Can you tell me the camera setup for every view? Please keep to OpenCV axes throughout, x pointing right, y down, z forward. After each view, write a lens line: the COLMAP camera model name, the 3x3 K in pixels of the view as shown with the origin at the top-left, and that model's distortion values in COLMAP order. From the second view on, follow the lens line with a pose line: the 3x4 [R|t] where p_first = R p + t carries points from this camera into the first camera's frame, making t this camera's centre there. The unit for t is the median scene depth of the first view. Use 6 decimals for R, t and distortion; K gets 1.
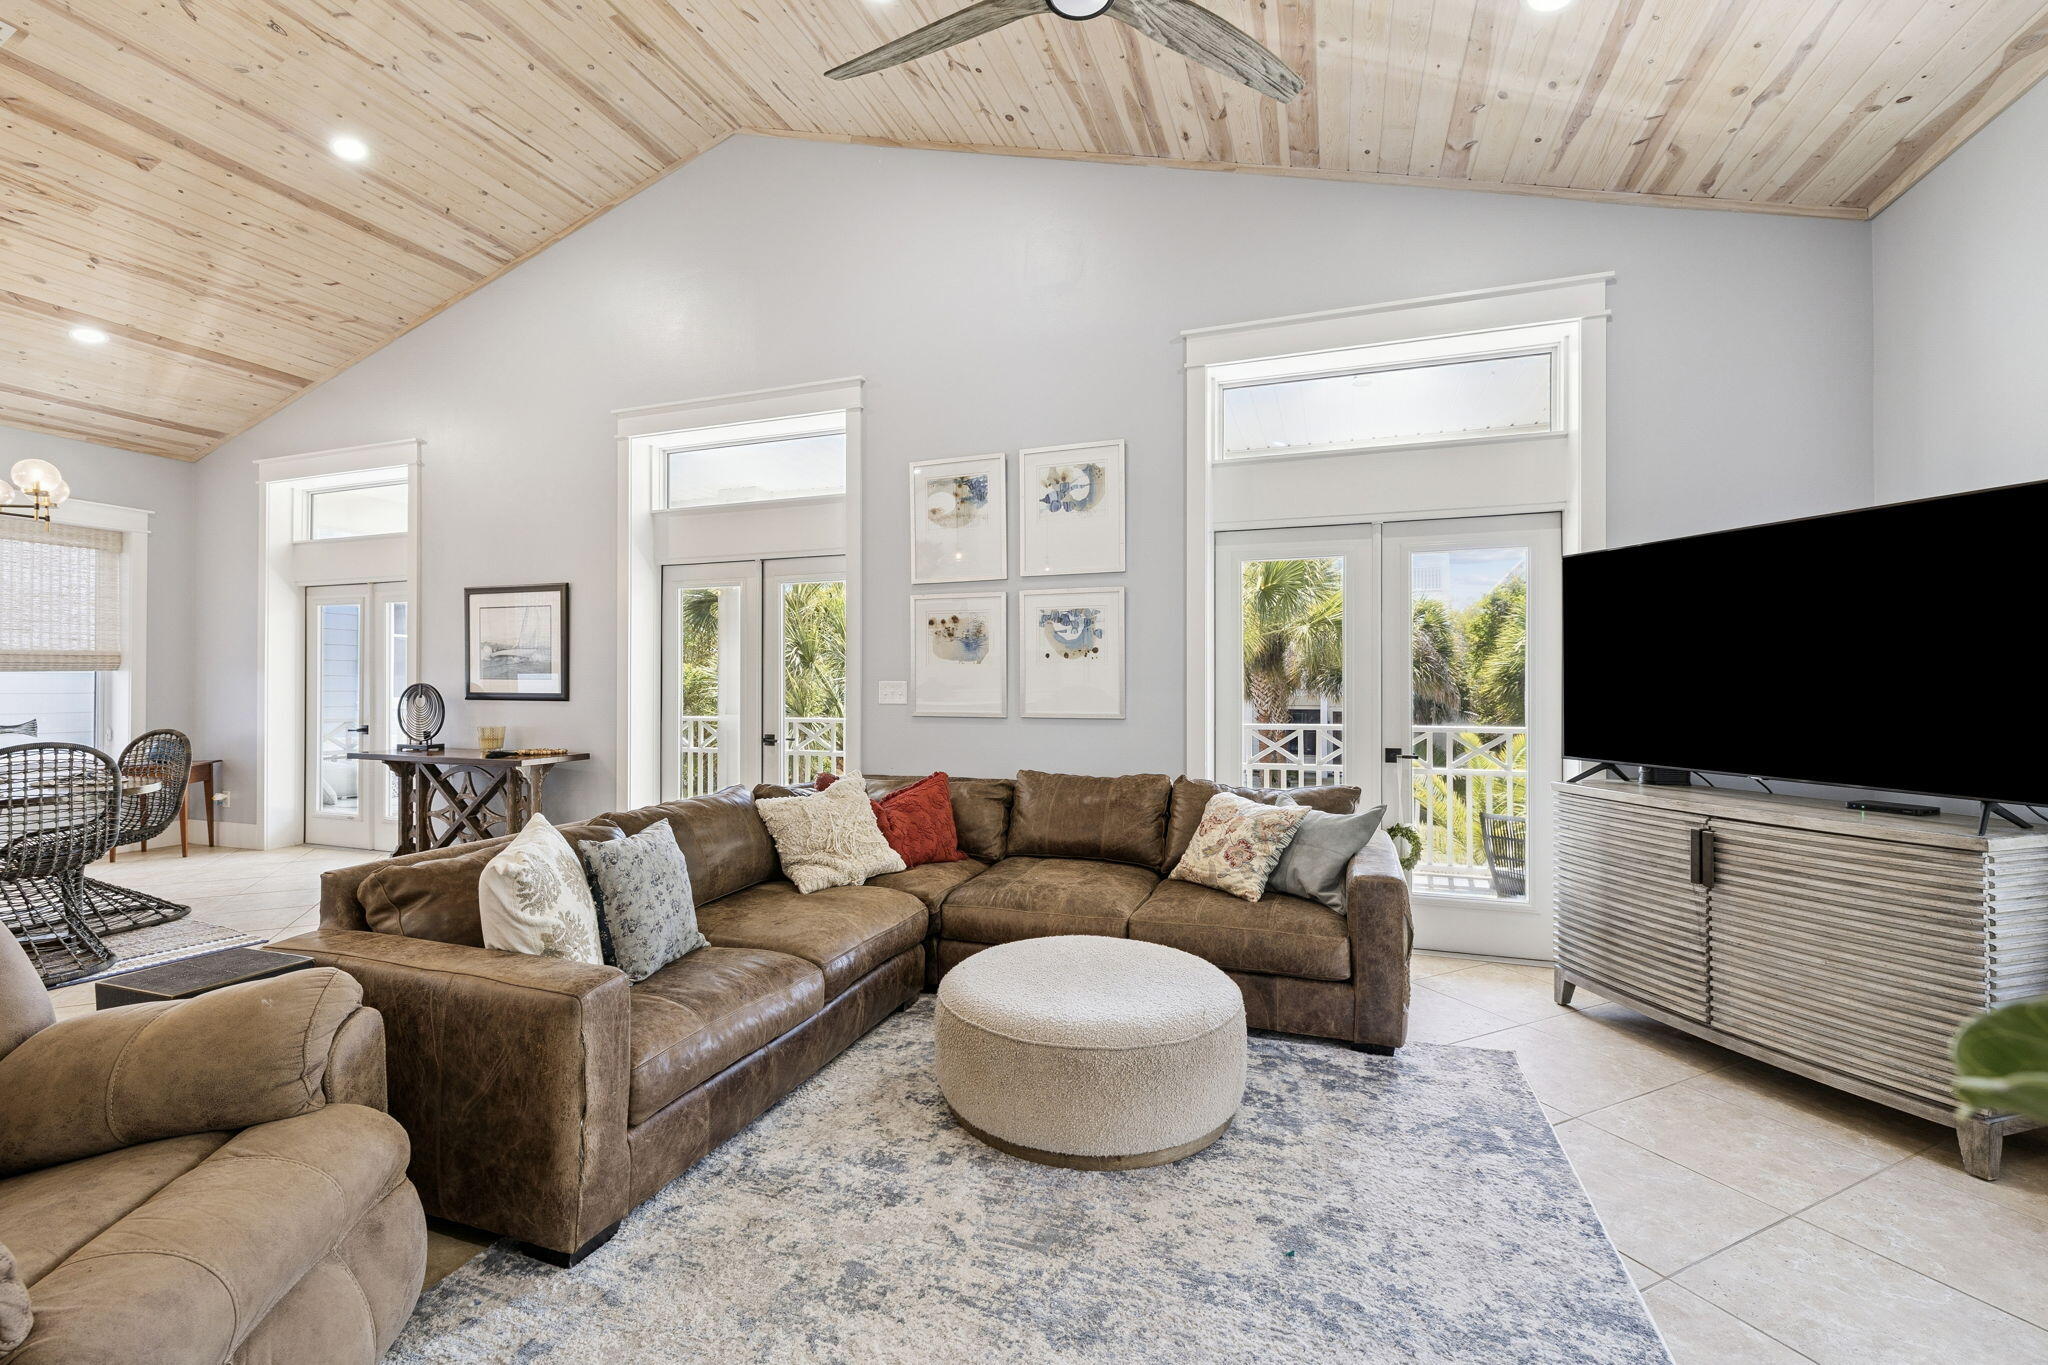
lens RADIAL K [[863.1, 0, 1030.8], [0, 863.1, 679.4], [0, 0, 1]] dist [0.001787, 0.000135]
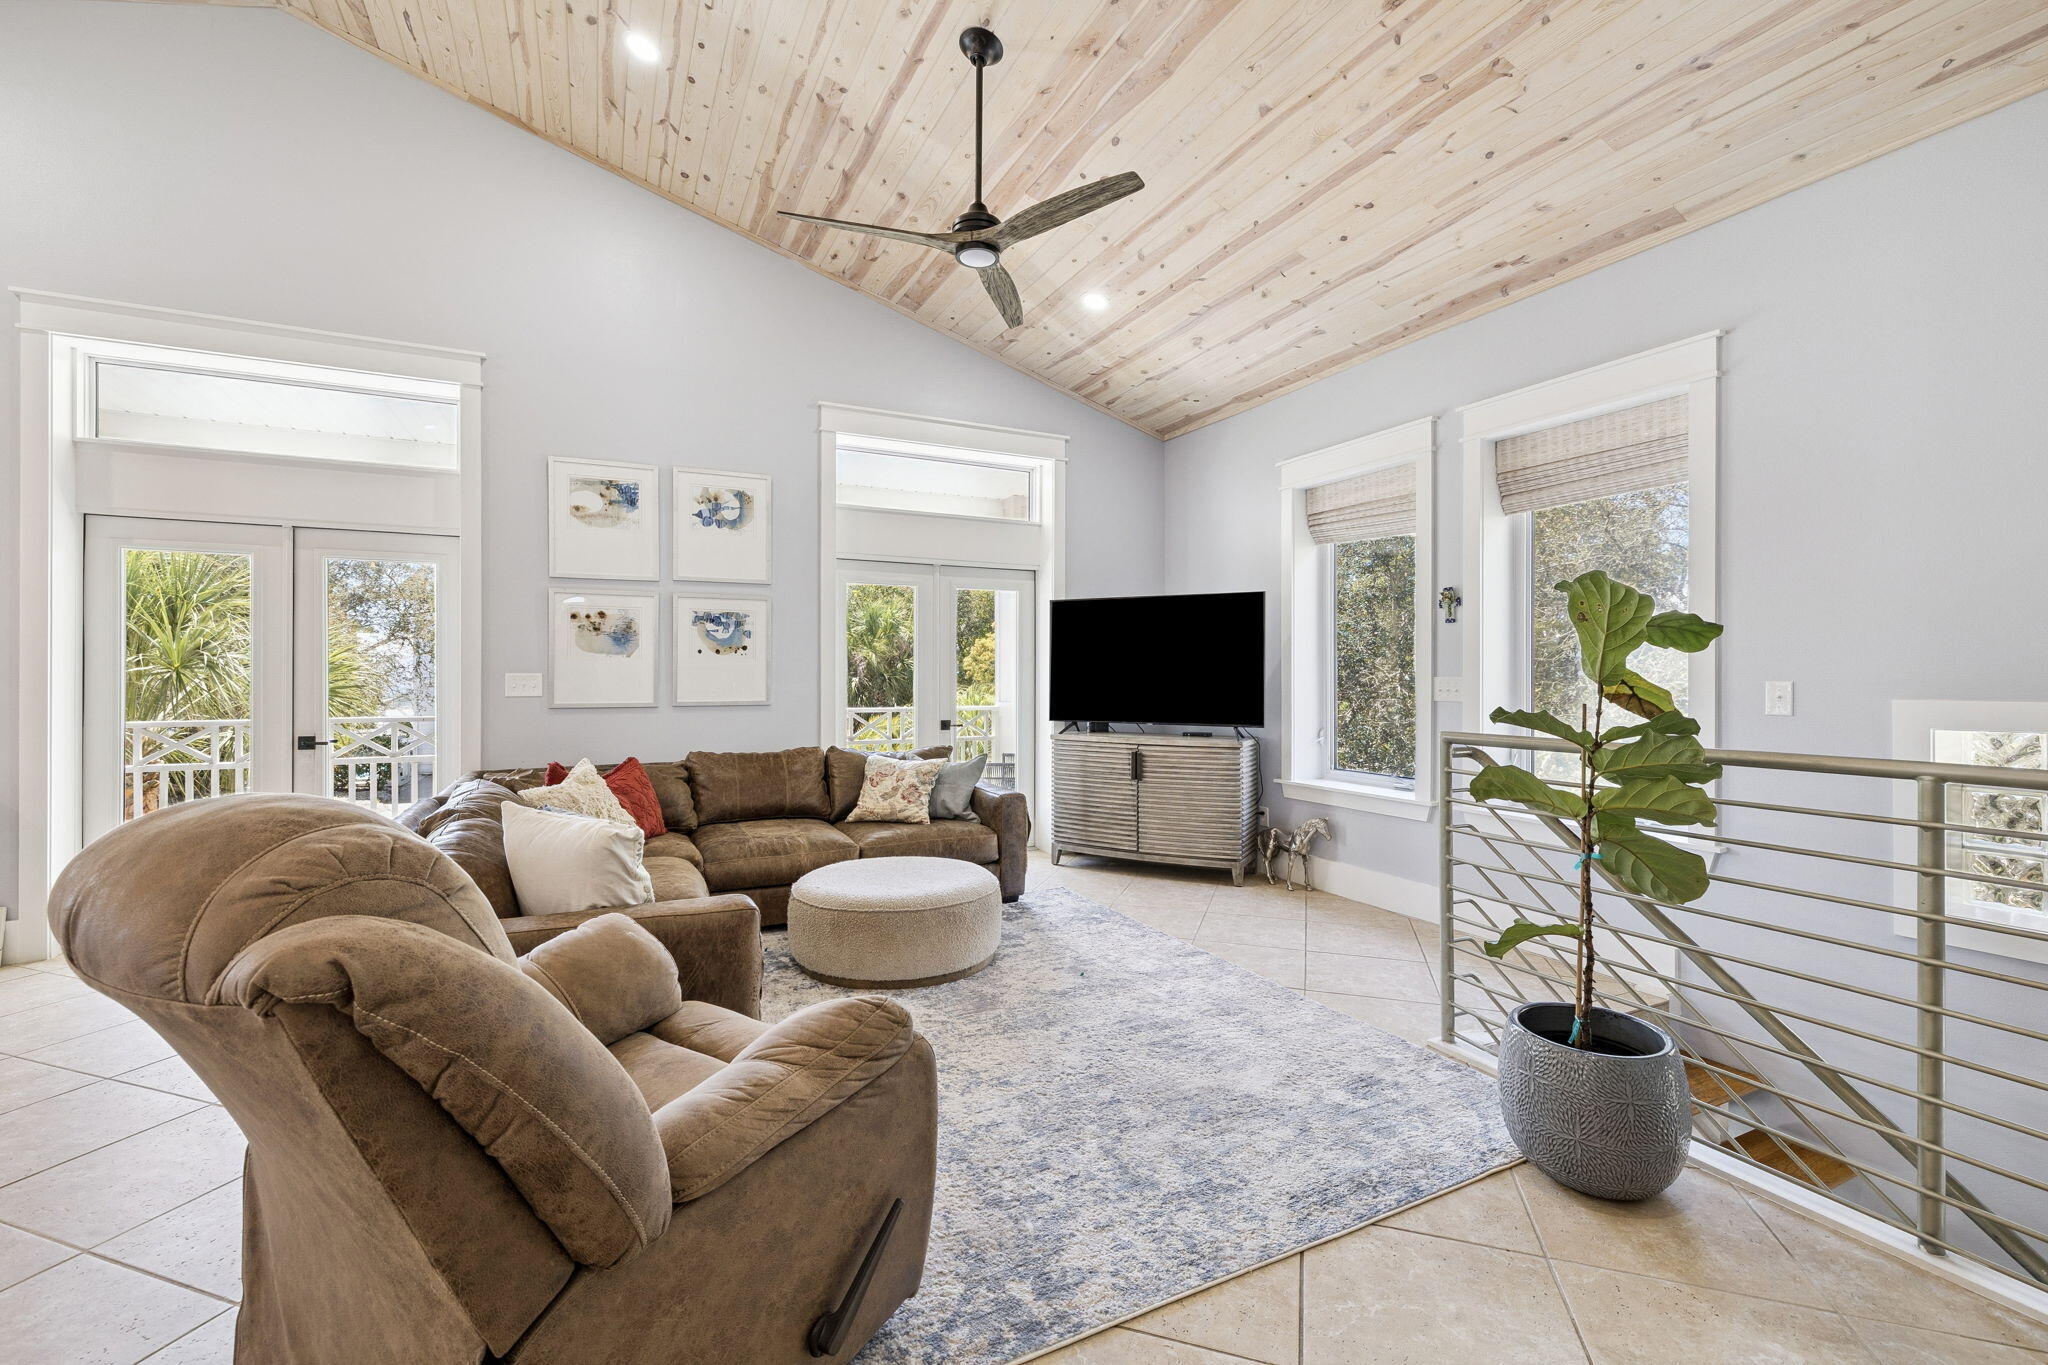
lens RADIAL K [[863.1, 0, 1020.3], [0, 863.1, 672.8], [0, 0, 1]] dist [0.001787, 0.000135]
pose [[0.691725, 0.002173, 0.722158, -0.564898], [-0.004789, 0.999987, 0.001578, -0.003318], [-0.722145, -0.004550, 0.691726, -0.107419]]
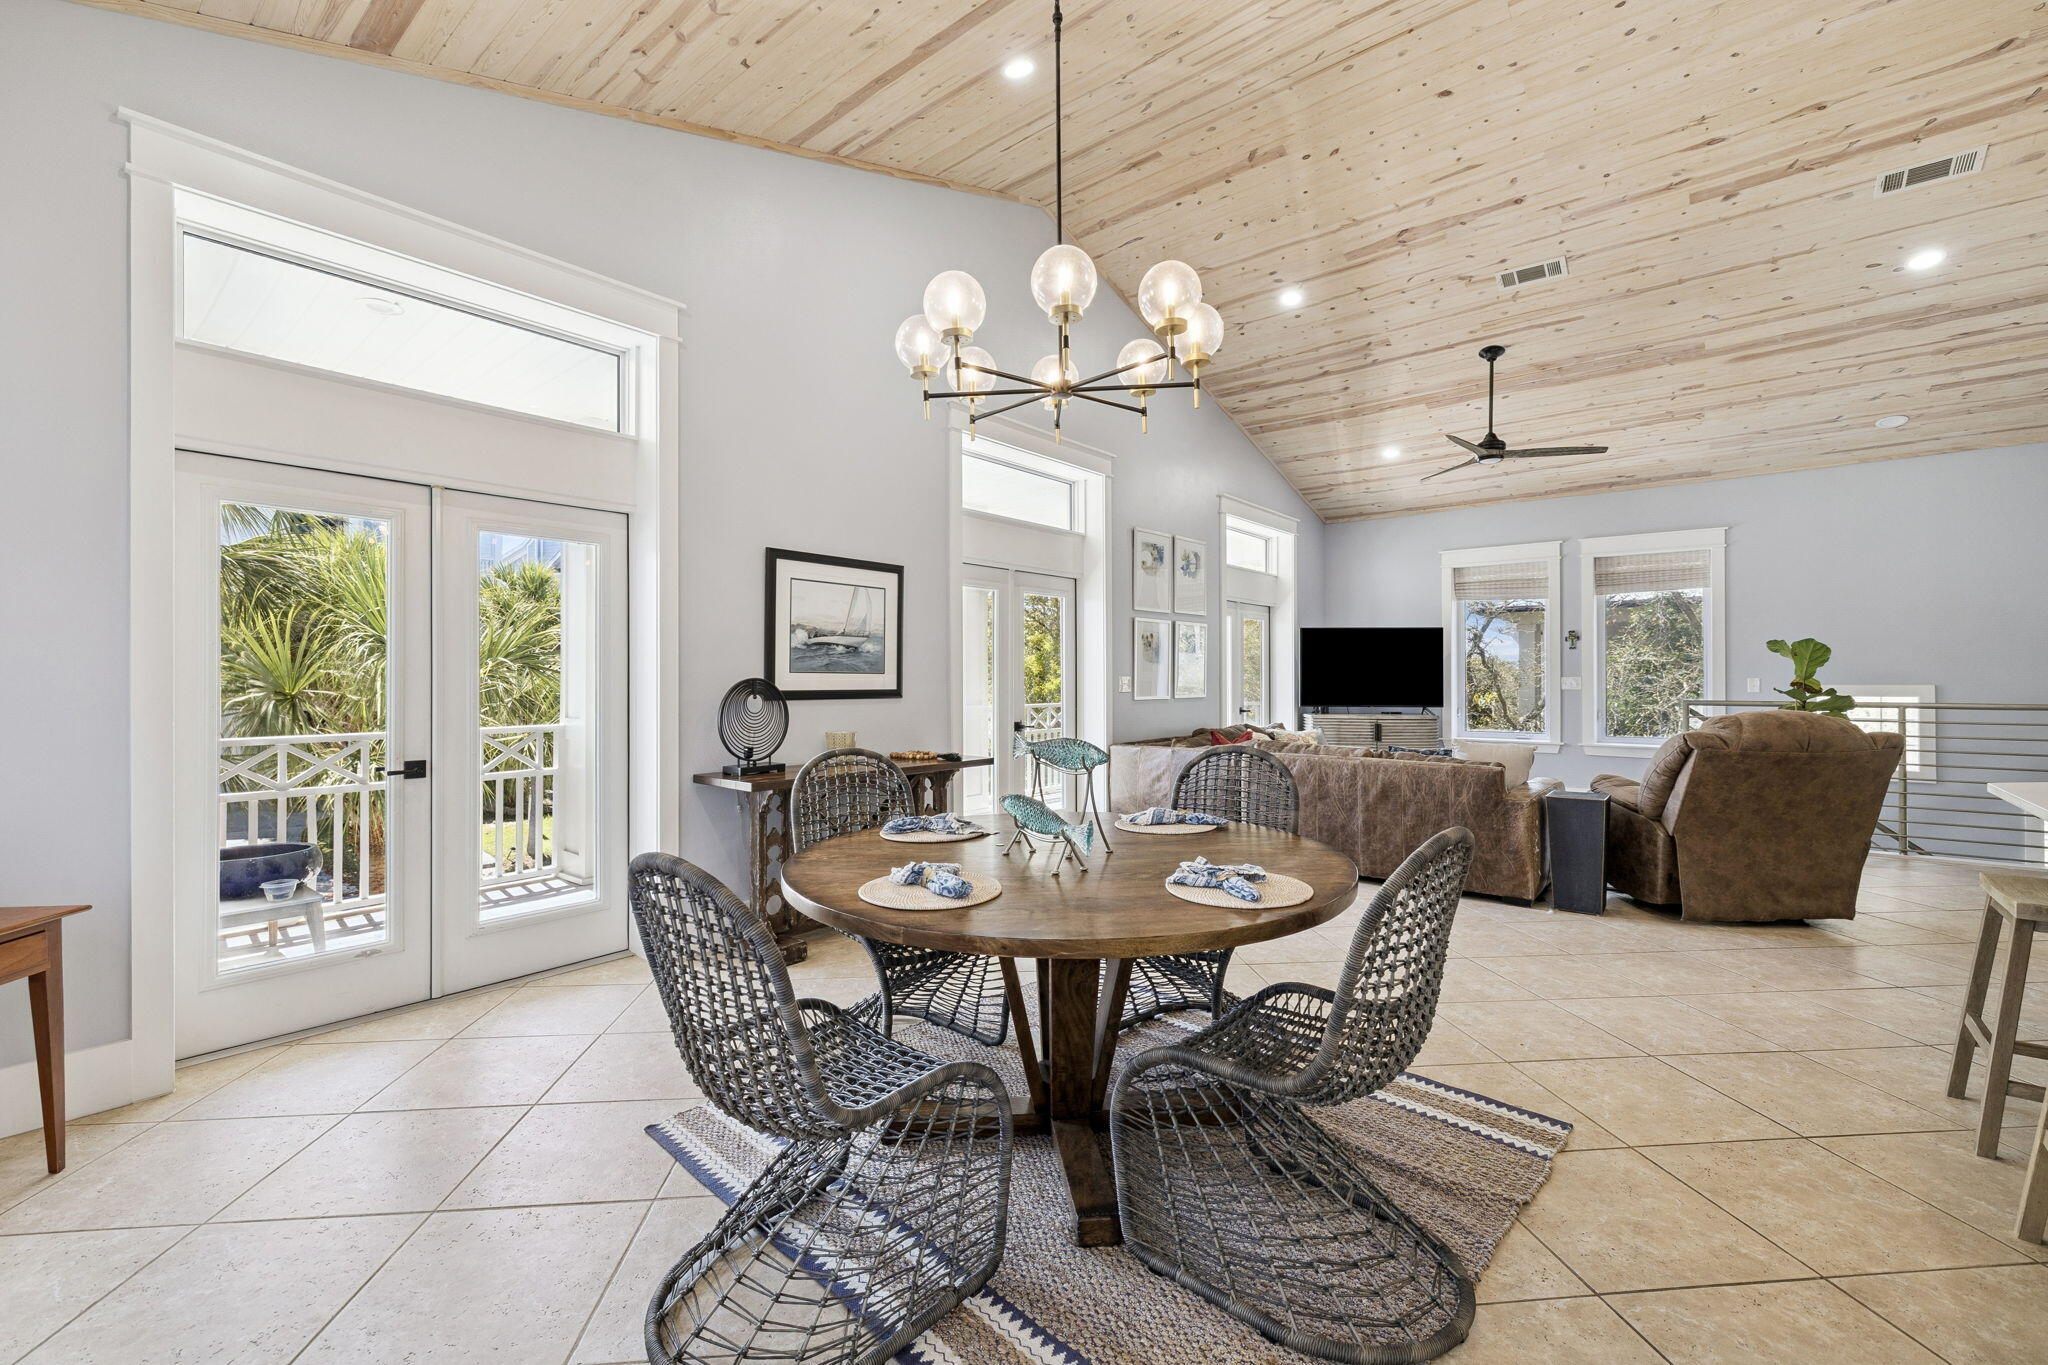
lens RADIAL K [[863.1, 0, 1074.4], [0, 863.1, 673.9], [0, 0, 1]] dist [0.001787, 0.000135]
pose [[0.314821, 0.006685, 0.949127, -1.804822], [0.001497, 0.999970, -0.007539, 0.010110], [-0.949150, 0.003794, 0.314802, 0.742810]]
